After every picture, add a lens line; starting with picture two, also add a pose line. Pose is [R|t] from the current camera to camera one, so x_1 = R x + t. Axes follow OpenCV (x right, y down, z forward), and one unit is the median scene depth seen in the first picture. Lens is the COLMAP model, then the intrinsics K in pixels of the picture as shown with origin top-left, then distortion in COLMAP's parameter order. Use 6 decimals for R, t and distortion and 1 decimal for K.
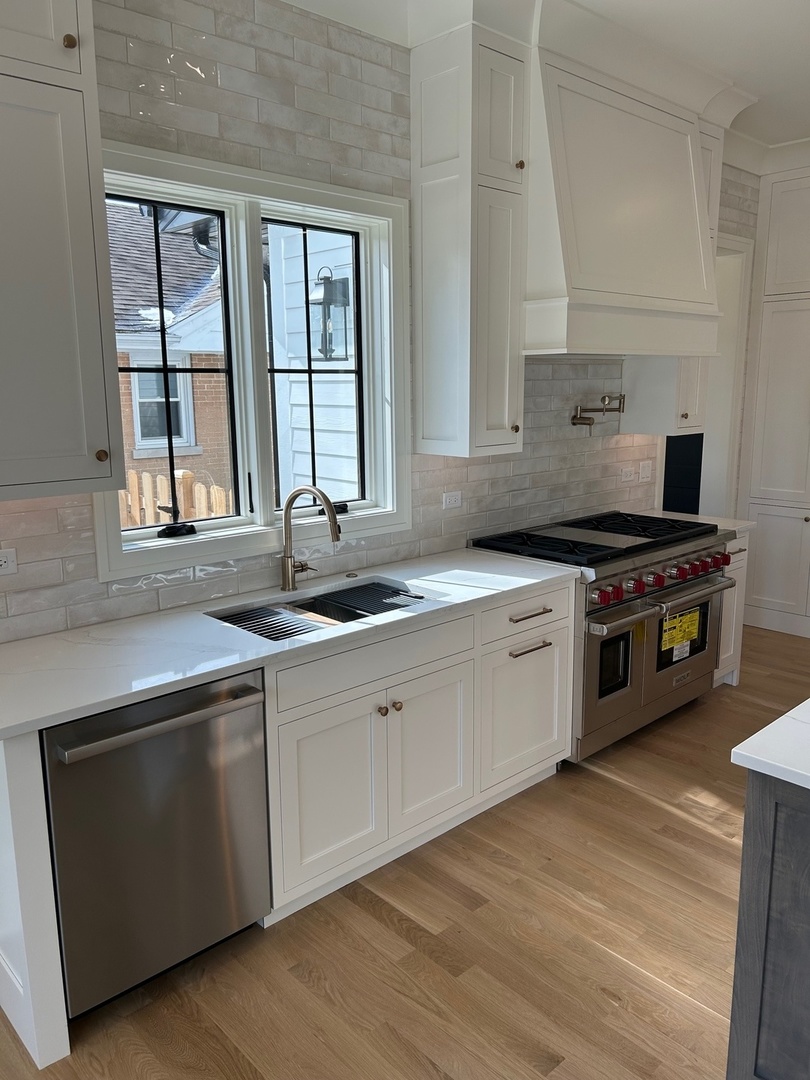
lens RADIAL K [[814.9, 0, 406.3], [0, 814.9, 532.2], [0, 0, 1]] dist [0.045394, -0.043659]
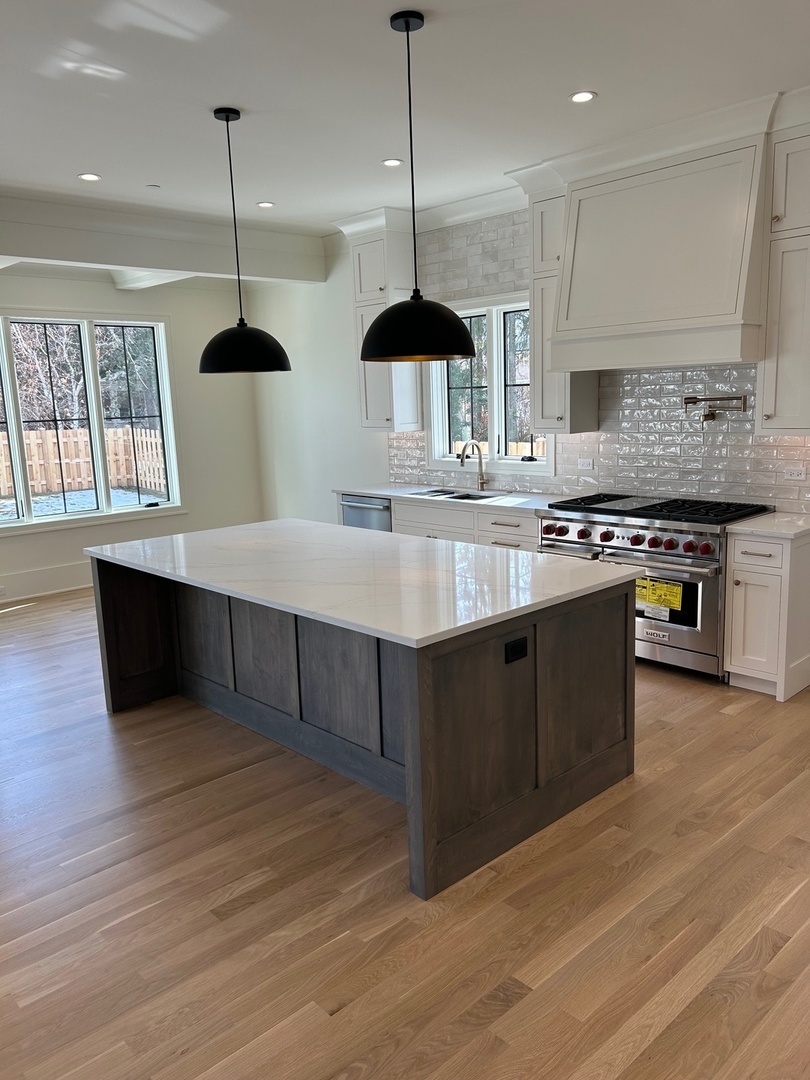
lens RADIAL K [[814.9, 0, 406.6], [0, 814.9, 544.2], [0, 0, 1]] dist [0.045394, -0.043659]
pose [[-0.002129, 0.182801, -0.983148, 2.064687], [-0.149640, 0.972022, 0.181056, -0.155987], [0.988738, 0.147504, 0.025285, 0.821319]]
